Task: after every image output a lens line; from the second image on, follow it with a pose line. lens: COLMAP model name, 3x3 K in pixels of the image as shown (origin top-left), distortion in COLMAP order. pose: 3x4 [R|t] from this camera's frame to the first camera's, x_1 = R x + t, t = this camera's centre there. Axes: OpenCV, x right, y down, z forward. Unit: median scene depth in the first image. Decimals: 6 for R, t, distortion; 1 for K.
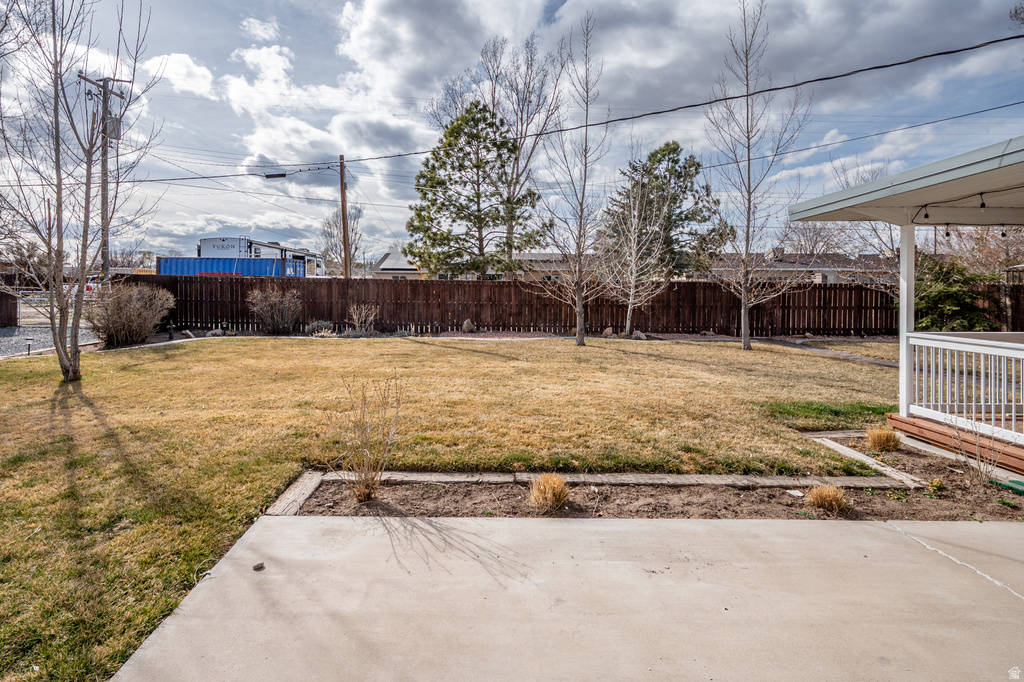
lens RADIAL K [[469.6, 0, 505.0], [0, 469.6, 285.9], [0, 0, 1]] dist [-0.002113, -0.000471]
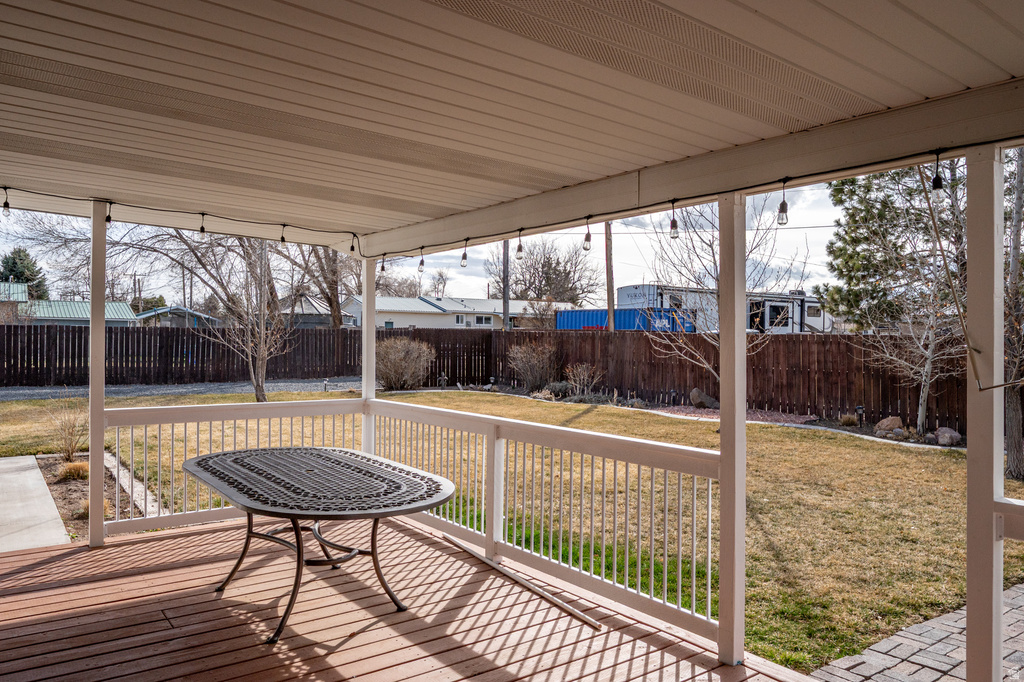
lens RADIAL K [[706.4, 0, 512.2], [0, 706.4, 341.1], [0, 0, 1]] dist [-0.002964, -0.000444]
pose [[0.619375, 0.009692, -0.785036, 0.740792], [-0.013416, 0.999908, 0.001760, -0.000259], [0.784981, 0.009442, 0.619448, 0.096886]]
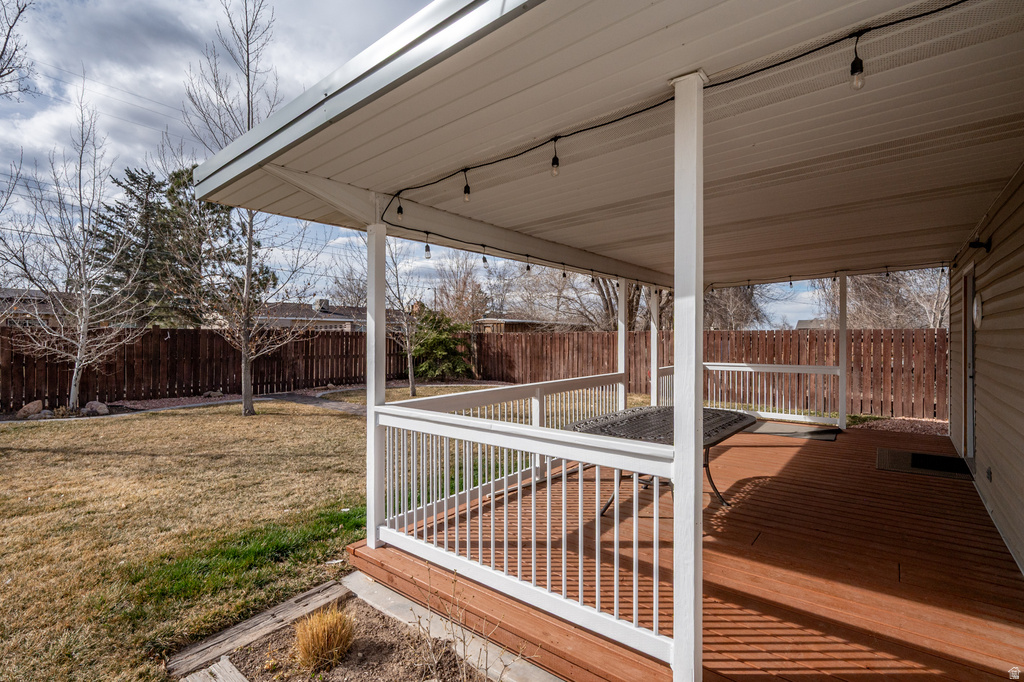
lens RADIAL K [[469.6, 0, 510.5], [0, 469.6, 338.6], [0, 0, 1]] dist [-0.002113, -0.000471]
pose [[0.619887, -0.005875, 0.784669, 0.127116], [0.000599, 0.999975, 0.007013, 0.002861], [-0.784691, -0.003877, 0.619875, 0.127329]]
